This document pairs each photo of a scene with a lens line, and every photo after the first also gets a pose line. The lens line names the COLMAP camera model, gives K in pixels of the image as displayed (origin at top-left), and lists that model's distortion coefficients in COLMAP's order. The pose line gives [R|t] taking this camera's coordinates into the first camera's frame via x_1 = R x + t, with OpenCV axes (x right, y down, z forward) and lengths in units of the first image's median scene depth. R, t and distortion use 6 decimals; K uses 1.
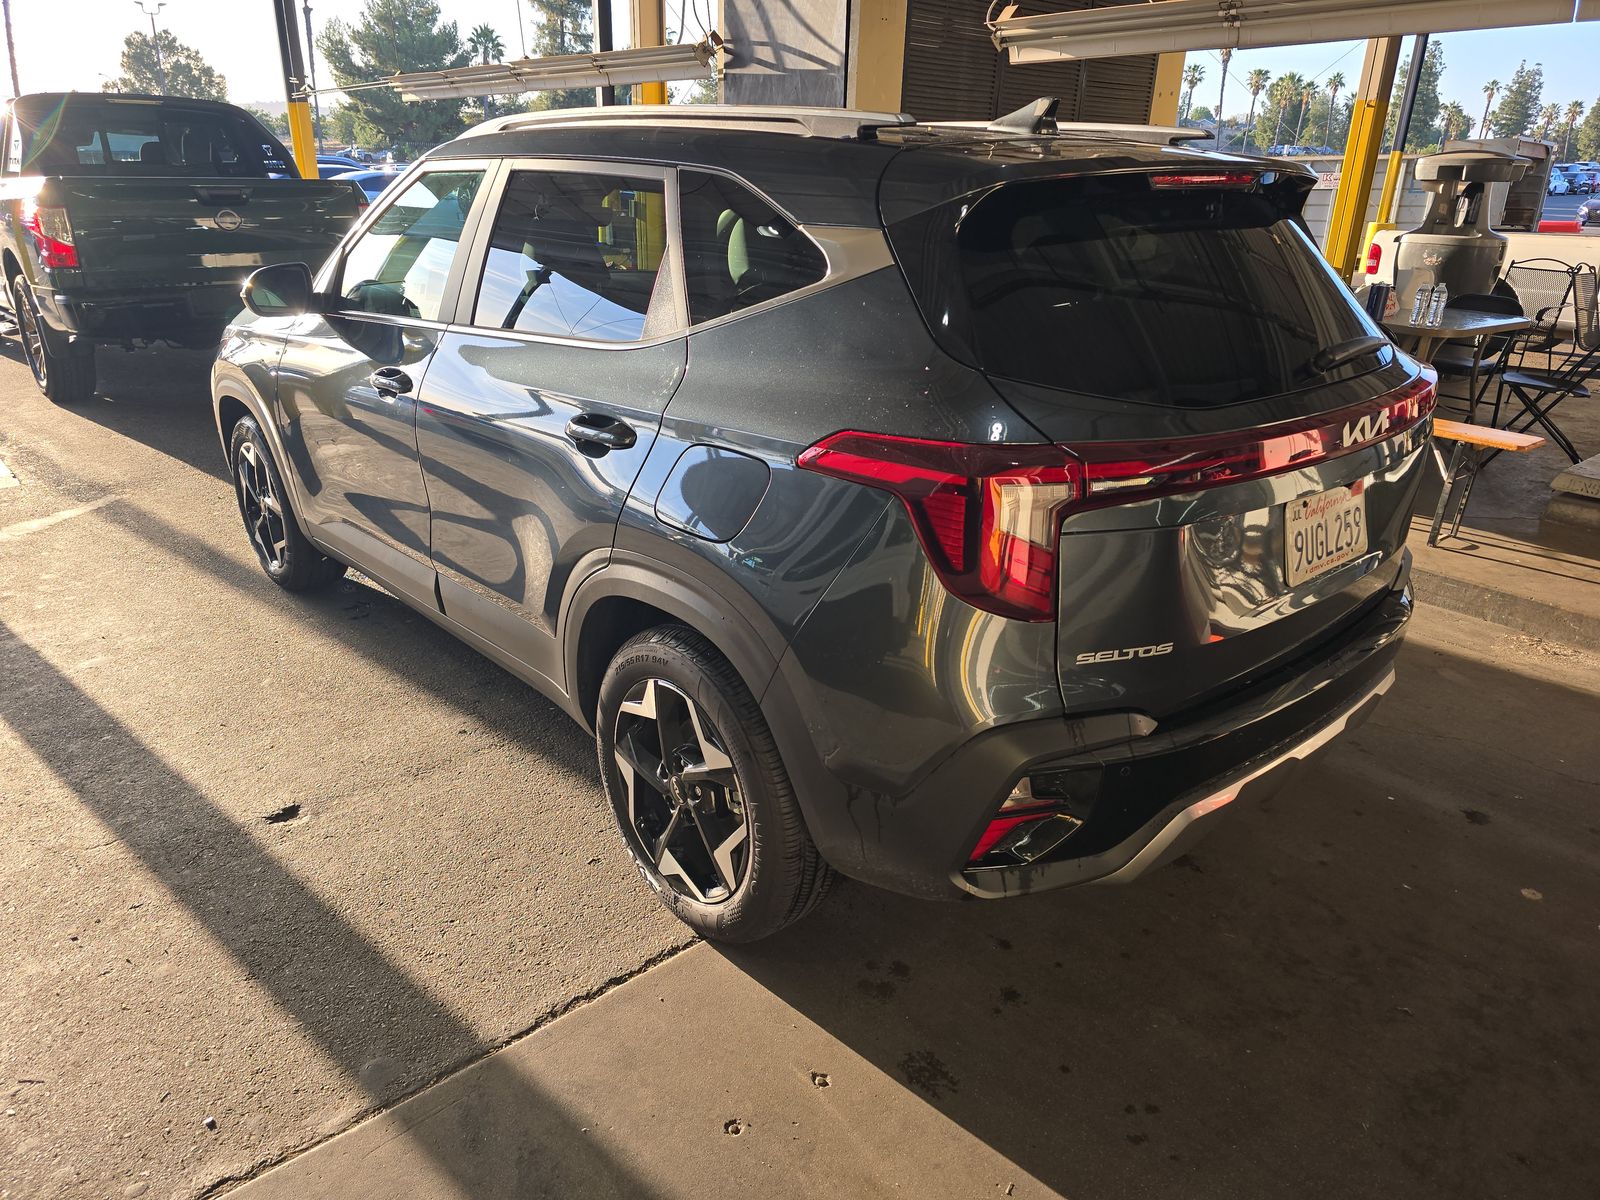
lens RADIAL K [[1062.9, 0, 801.4], [0, 1062.9, 592.6], [0, 0, 1]] dist [0.022388, -0.018368]
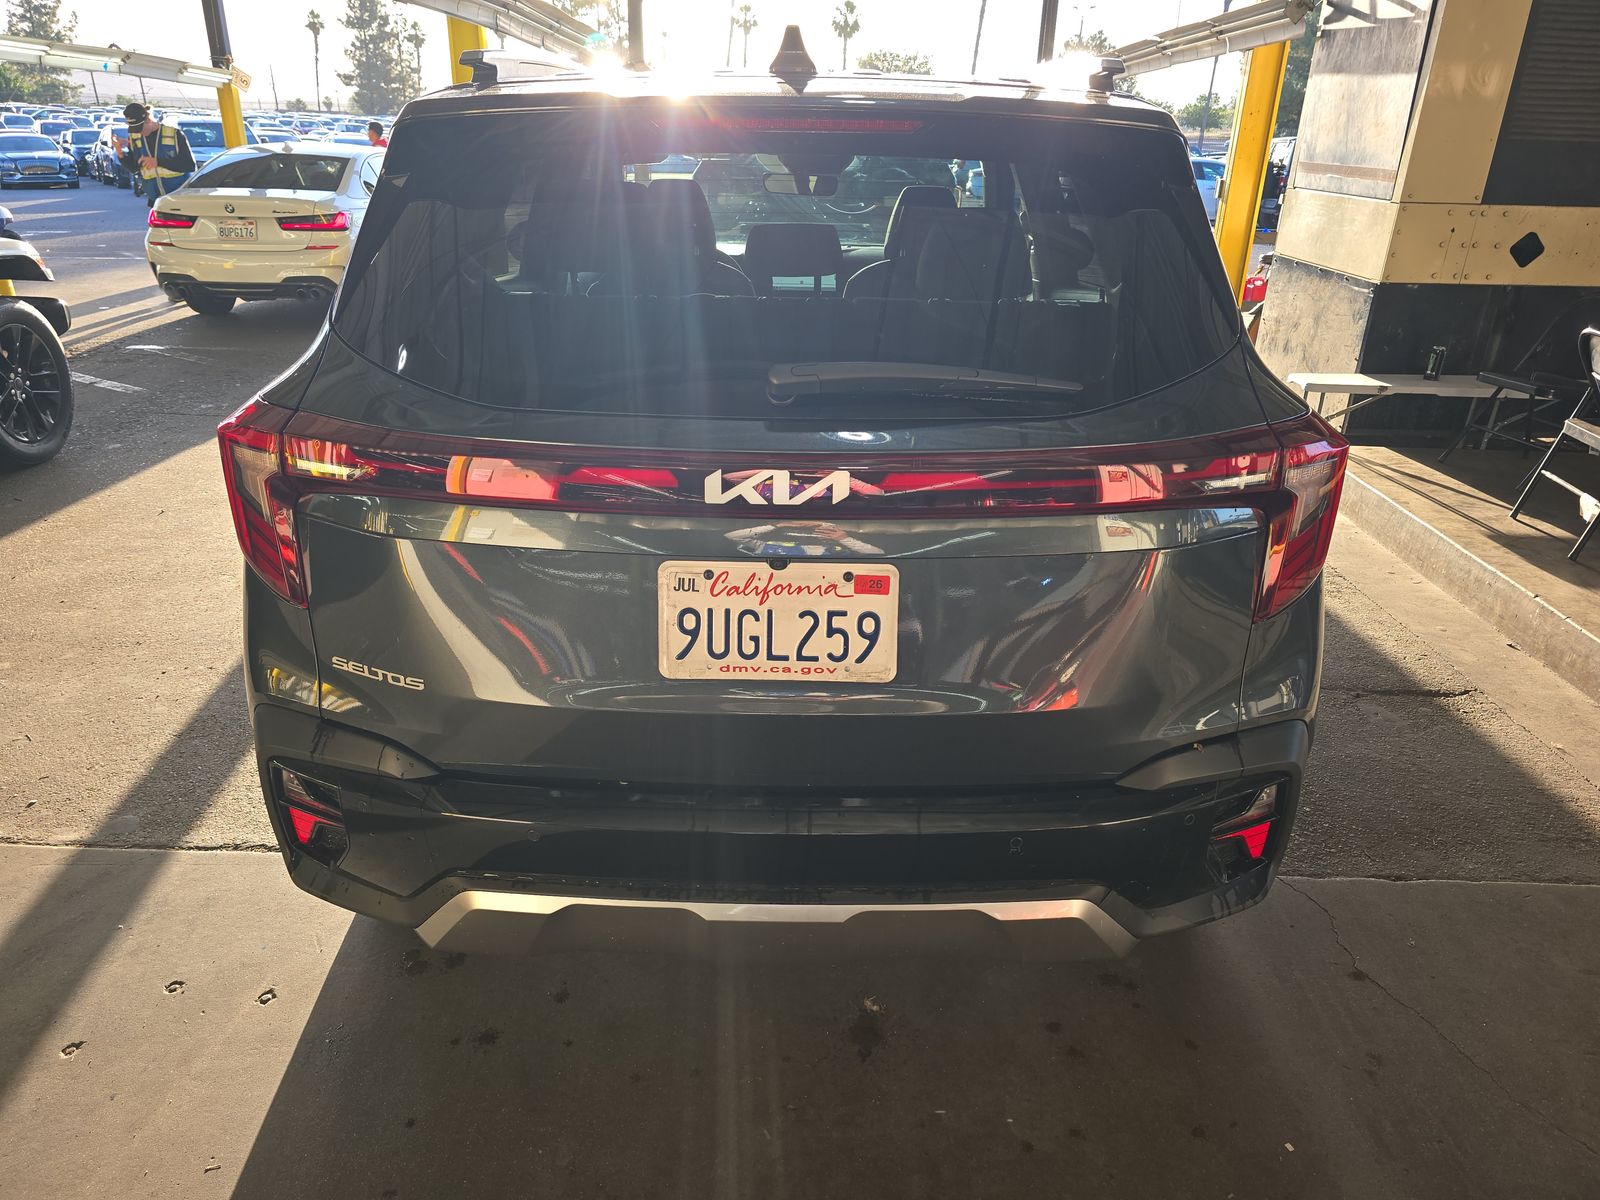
lens RADIAL K [[1062.9, 0, 801.3], [0, 1062.9, 605.5], [0, 0, 1]] dist [0.022388, -0.018368]
pose [[0.746037, 0.259390, -0.613308, 0.906251], [-0.247873, 0.963001, 0.105772, -0.144830], [0.618052, 0.073113, 0.782730, 0.448505]]
